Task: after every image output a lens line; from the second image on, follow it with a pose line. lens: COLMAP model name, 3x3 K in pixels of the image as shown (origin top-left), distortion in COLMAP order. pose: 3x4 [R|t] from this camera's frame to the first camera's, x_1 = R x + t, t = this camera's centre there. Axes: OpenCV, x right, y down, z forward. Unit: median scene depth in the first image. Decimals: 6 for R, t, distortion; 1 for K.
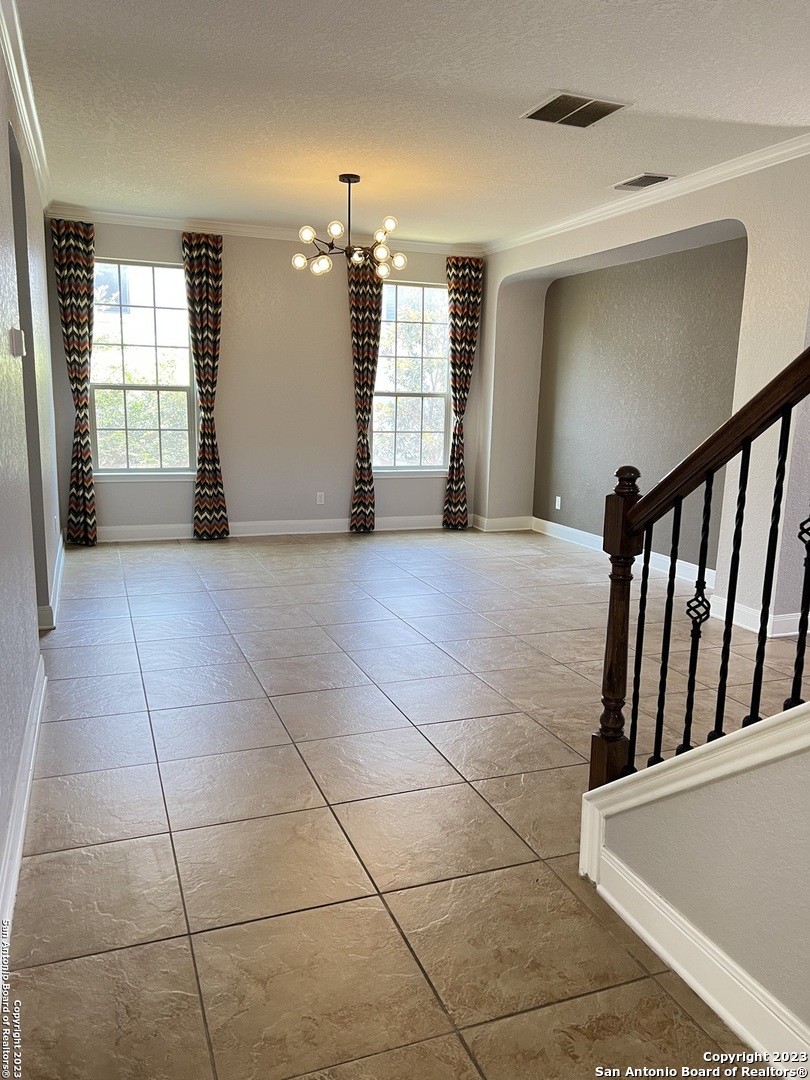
lens RADIAL K [[811.3, 0, 399.1], [0, 811.3, 544.4], [0, 0, 1]] dist [0.030834, -0.028920]
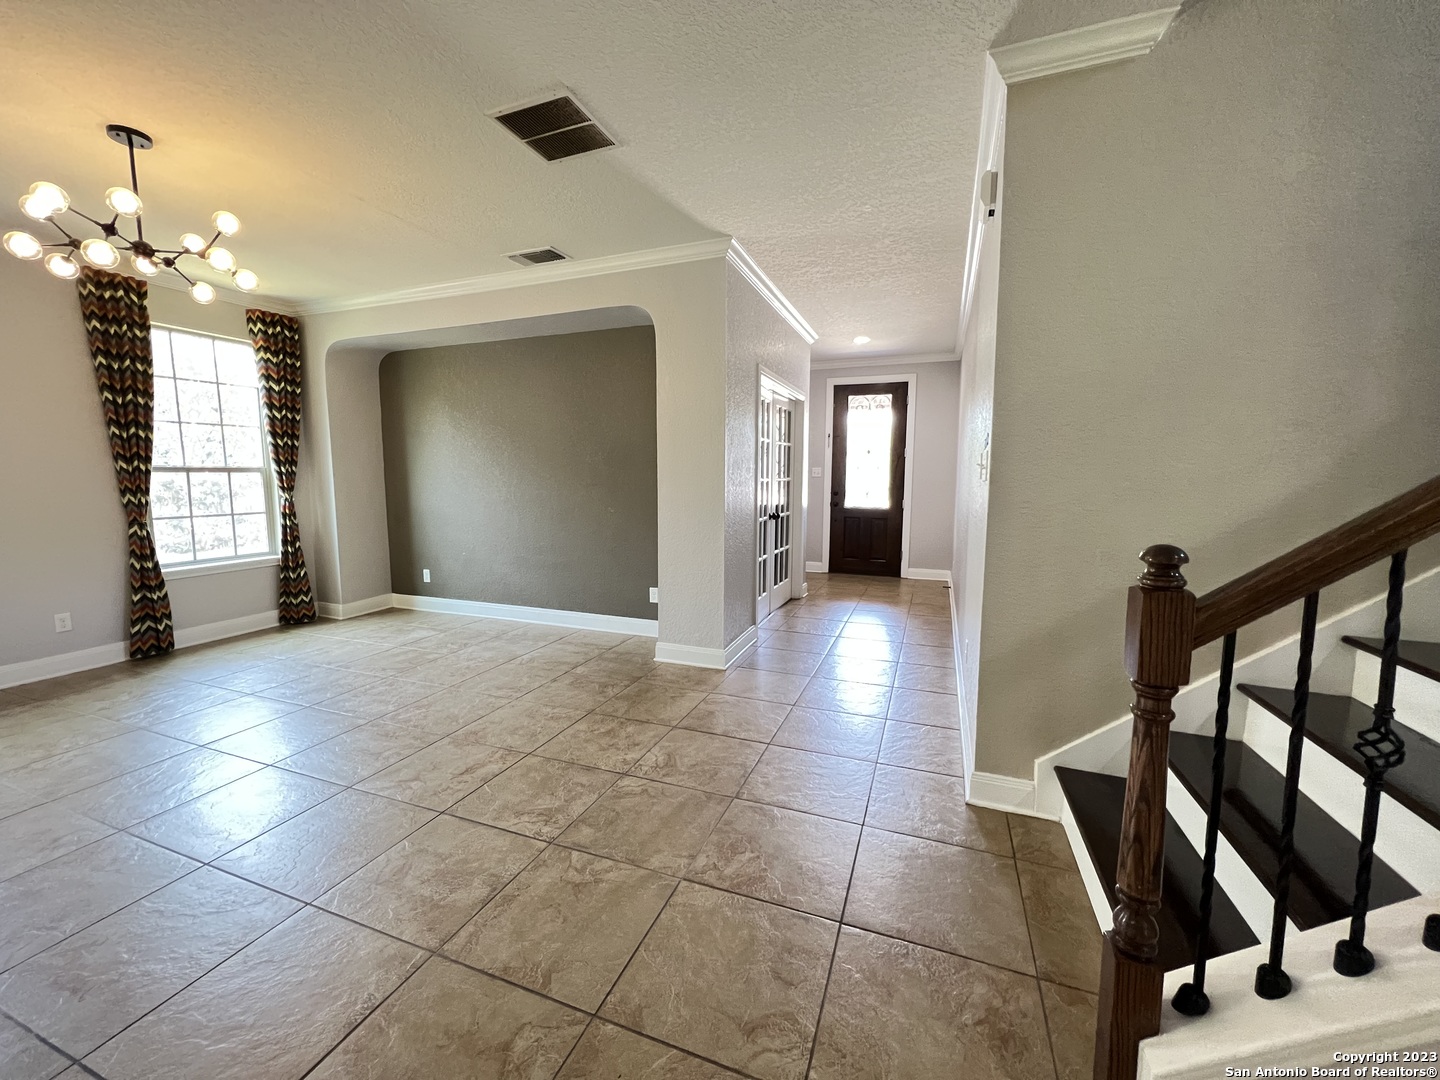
lens RADIAL K [[576.7, 0, 714.5], [0, 576.7, 531.2], [0, 0, 1]] dist [-0.001090, 0.000782]
pose [[0.665111, -0.095534, 0.740608, -0.084043], [0.152336, 0.988285, -0.009324, -0.044184], [-0.731041, 0.119023, 0.671873, 0.267755]]
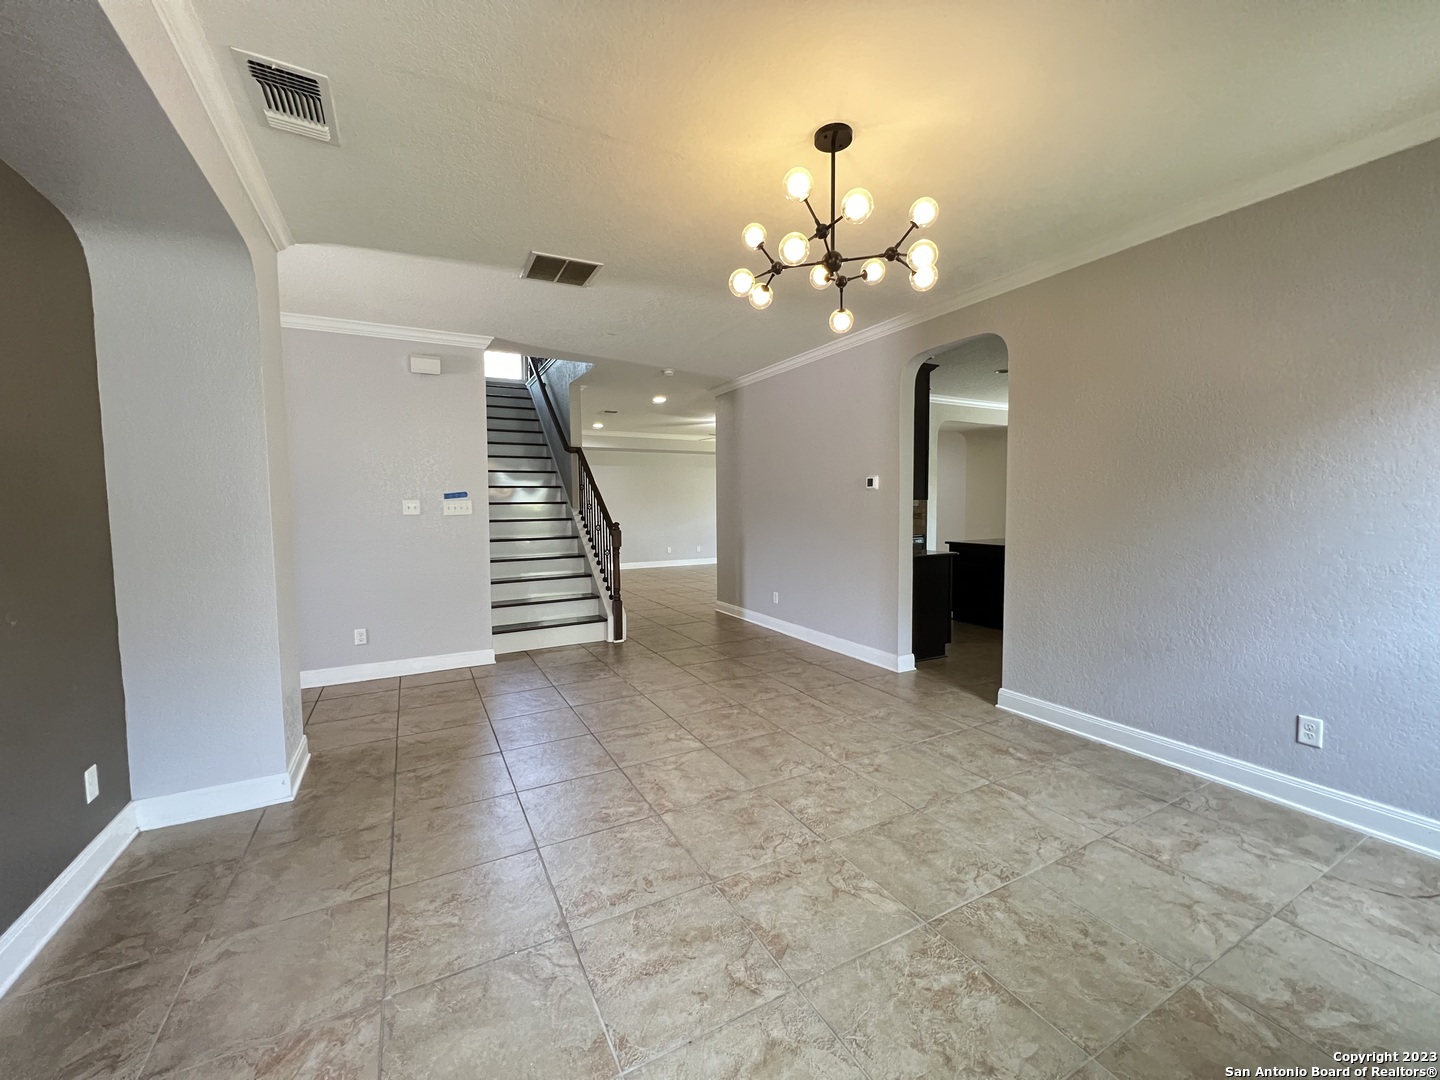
lens RADIAL K [[579.8, 0, 718.5], [0, 579.8, 536.1], [0, 0, 1]] dist [-0.017187, -0.000079]
pose [[-0.990127, -0.008683, -0.139904, 0.052494], [-0.040857, 0.972618, 0.228788, -0.182442], [0.134086, 0.232246, -0.963371, 0.995196]]
